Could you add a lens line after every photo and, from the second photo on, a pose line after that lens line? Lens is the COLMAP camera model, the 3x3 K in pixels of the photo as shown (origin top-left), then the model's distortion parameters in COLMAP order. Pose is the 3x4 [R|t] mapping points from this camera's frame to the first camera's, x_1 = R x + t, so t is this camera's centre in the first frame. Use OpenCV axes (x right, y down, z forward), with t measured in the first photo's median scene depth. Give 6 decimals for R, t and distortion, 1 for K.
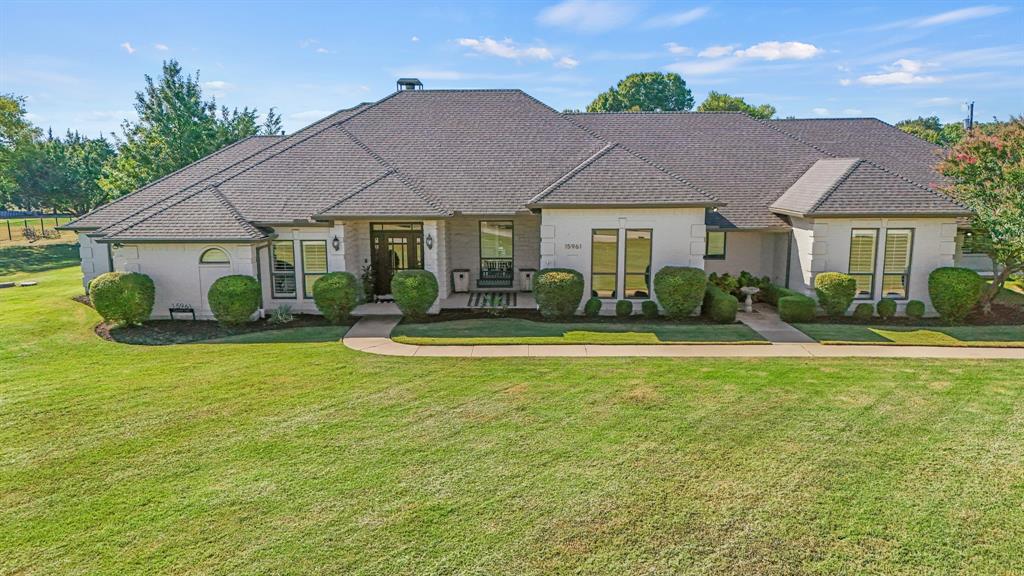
lens RADIAL K [[700.1, 0, 528.3], [0, 700.1, 288.7], [0, 0, 1]] dist [0.034665, -0.005059]
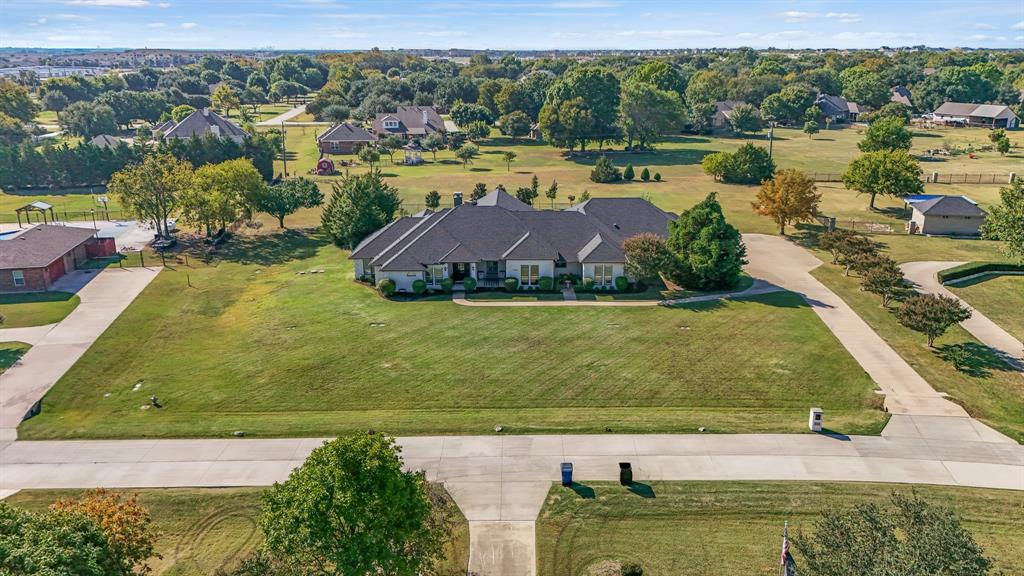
lens RADIAL K [[700.1, 0, 528.3], [0, 700.1, 288.7], [0, 0, 1]] dist [0.034665, -0.005059]
pose [[0.999607, -0.004973, 0.027582, 0.032647], [0.000387, 0.986492, 0.163812, -0.543339], [-0.028024, -0.163737, 0.986106, -2.442659]]
